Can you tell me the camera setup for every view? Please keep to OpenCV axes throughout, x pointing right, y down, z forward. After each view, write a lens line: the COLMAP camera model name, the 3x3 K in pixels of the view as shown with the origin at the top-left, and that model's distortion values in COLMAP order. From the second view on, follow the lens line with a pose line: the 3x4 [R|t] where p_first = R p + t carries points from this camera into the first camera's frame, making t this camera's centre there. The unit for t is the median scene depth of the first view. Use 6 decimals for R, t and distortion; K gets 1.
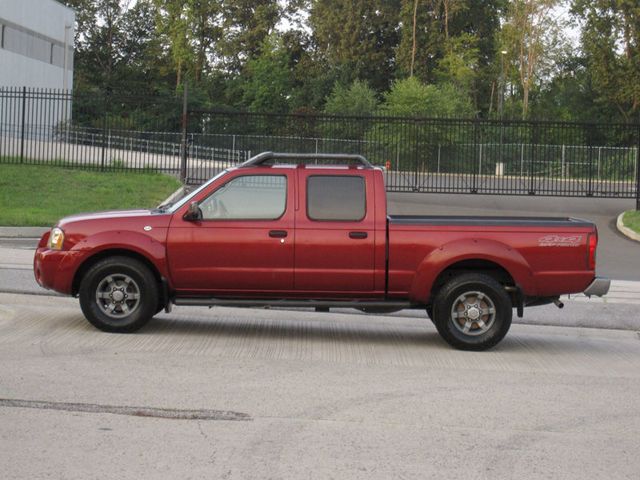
lens RADIAL K [[1809.7, 0, 320.0], [0, 1809.7, 240.0], [0, 0, 1]] dist [-0.004094, -0.063337]
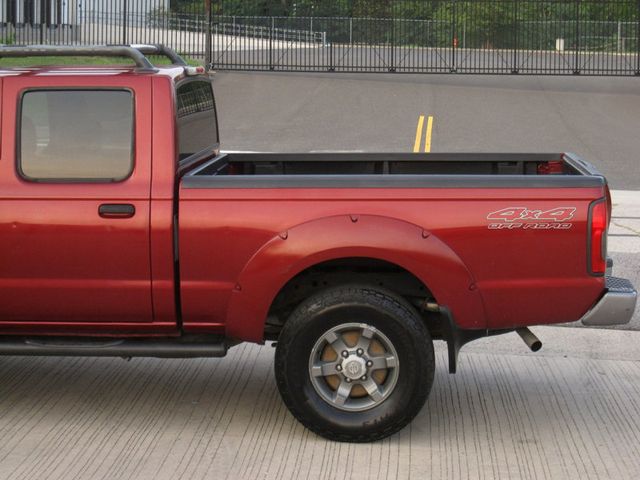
lens RADIAL K [[1554.2, 0, 320.0], [0, 1554.2, 240.0], [0, 0, 1]] dist [-0.100221, -0.128533]
pose [[0.998044, -0.012258, -0.061309, 0.100060], [0.017396, 0.996314, 0.083996, -0.028555], [0.060054, -0.084899, 0.994578, 0.575715]]
